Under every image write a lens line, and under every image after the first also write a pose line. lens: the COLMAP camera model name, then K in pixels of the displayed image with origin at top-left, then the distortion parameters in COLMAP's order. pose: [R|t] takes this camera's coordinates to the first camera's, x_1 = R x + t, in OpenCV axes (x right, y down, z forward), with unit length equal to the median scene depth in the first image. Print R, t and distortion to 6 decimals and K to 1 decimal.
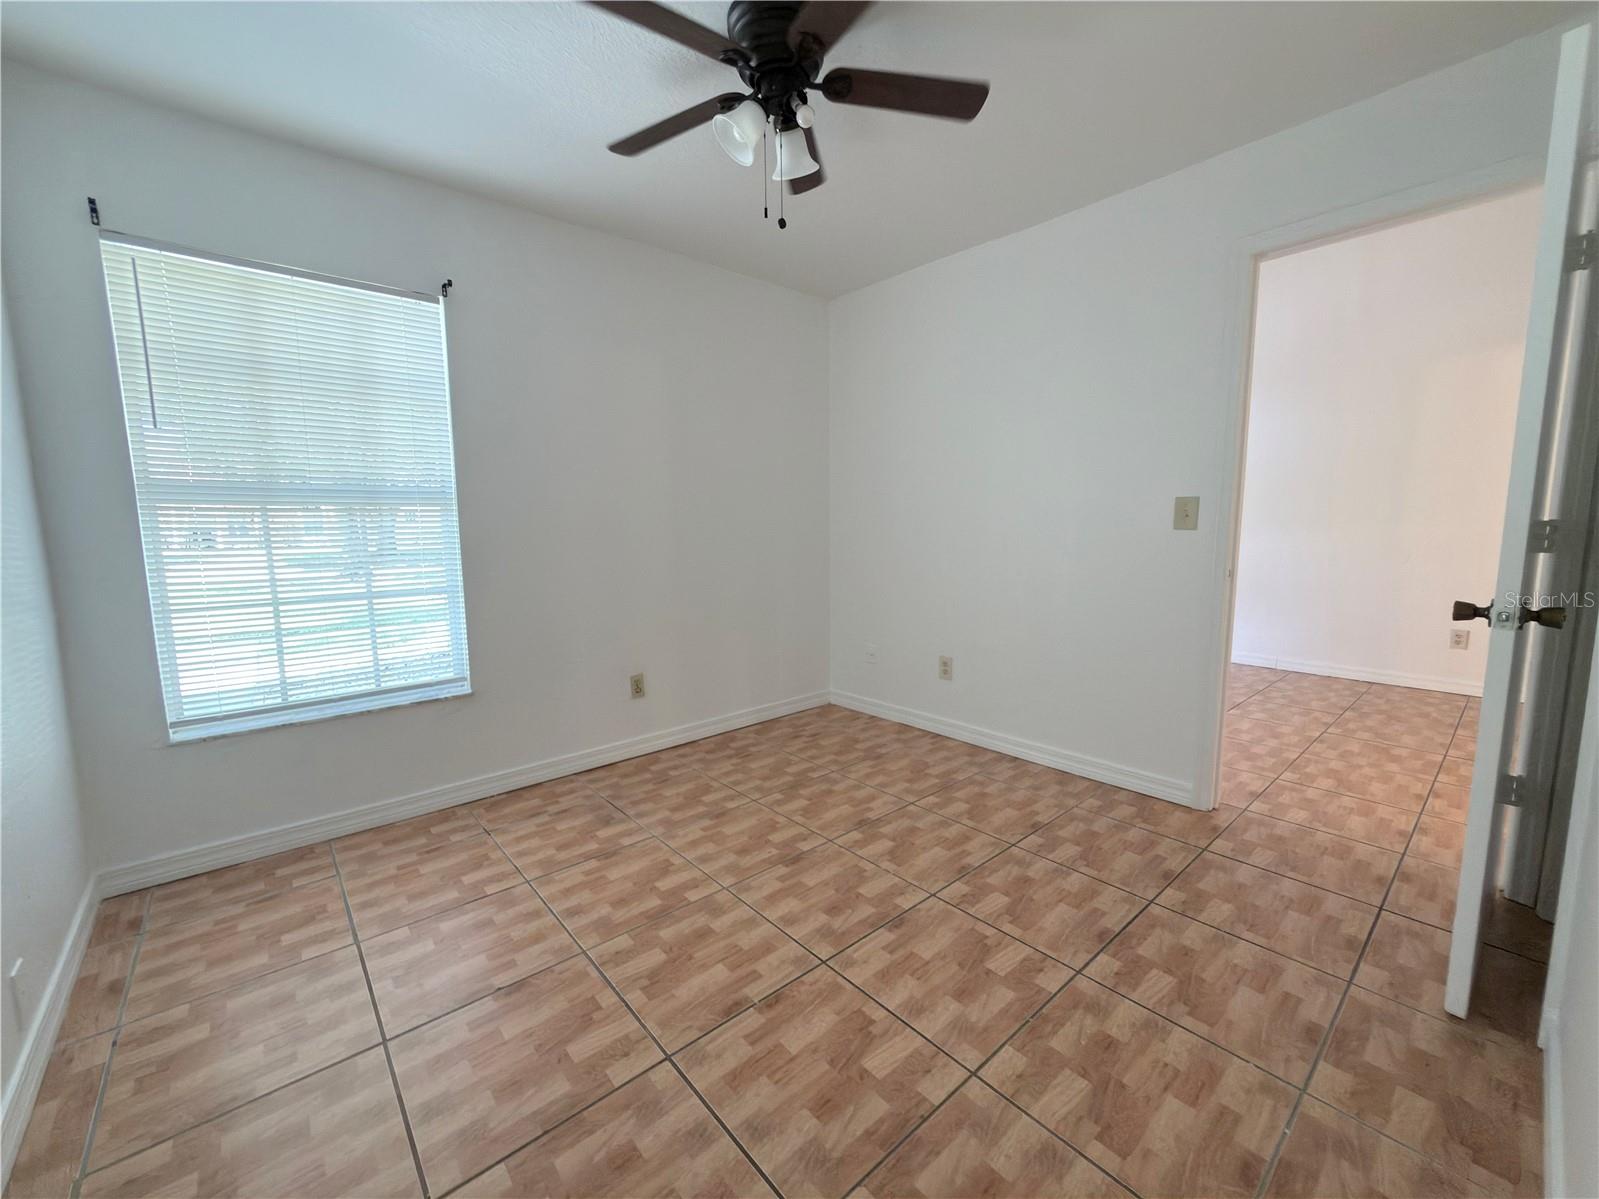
lens RADIAL K [[646.9, 0, 796.4], [0, 646.9, 600.6], [0, 0, 1]] dist [0.000837, 0.000204]
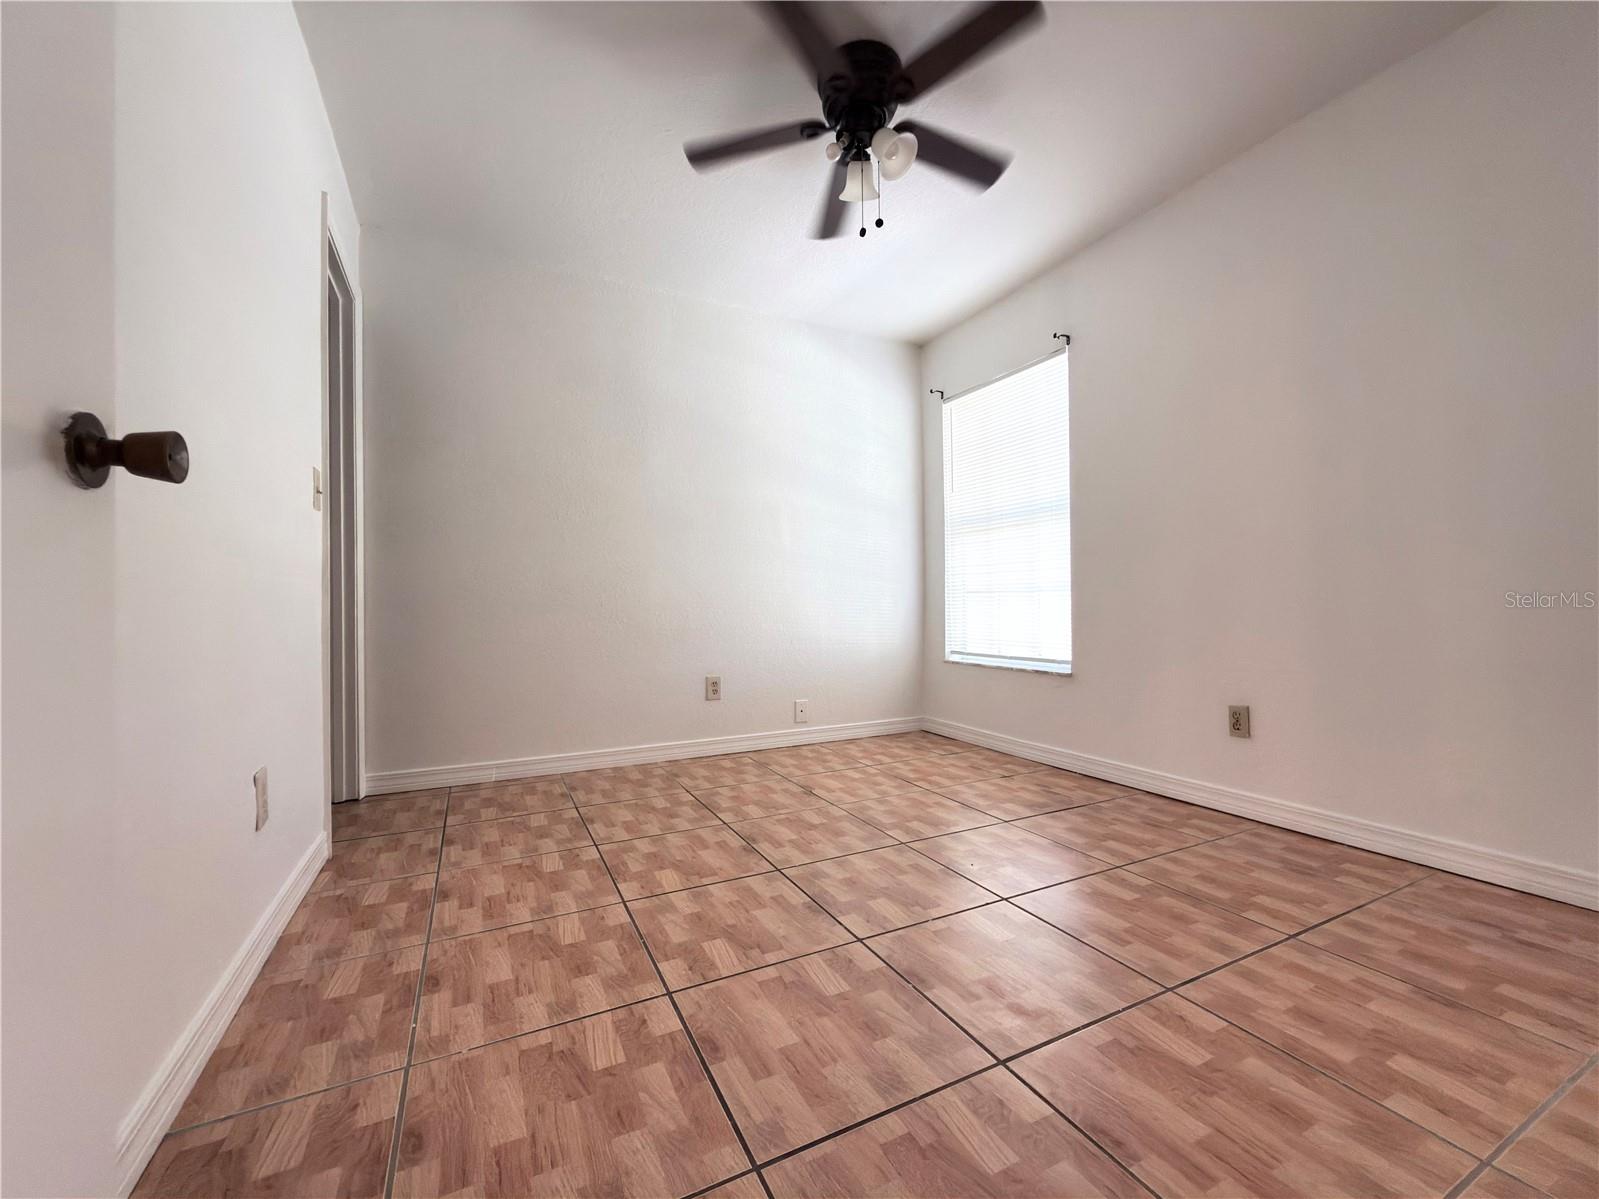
lens RADIAL K [[646.9, 0, 796.4], [0, 646.9, 600.6], [0, 0, 1]] dist [0.000837, 0.000204]
pose [[-0.250583, 0.004983, -0.968082, 1.150980], [-0.107100, 0.993706, 0.032837, 0.044507], [0.962153, 0.111910, -0.248472, 1.273223]]
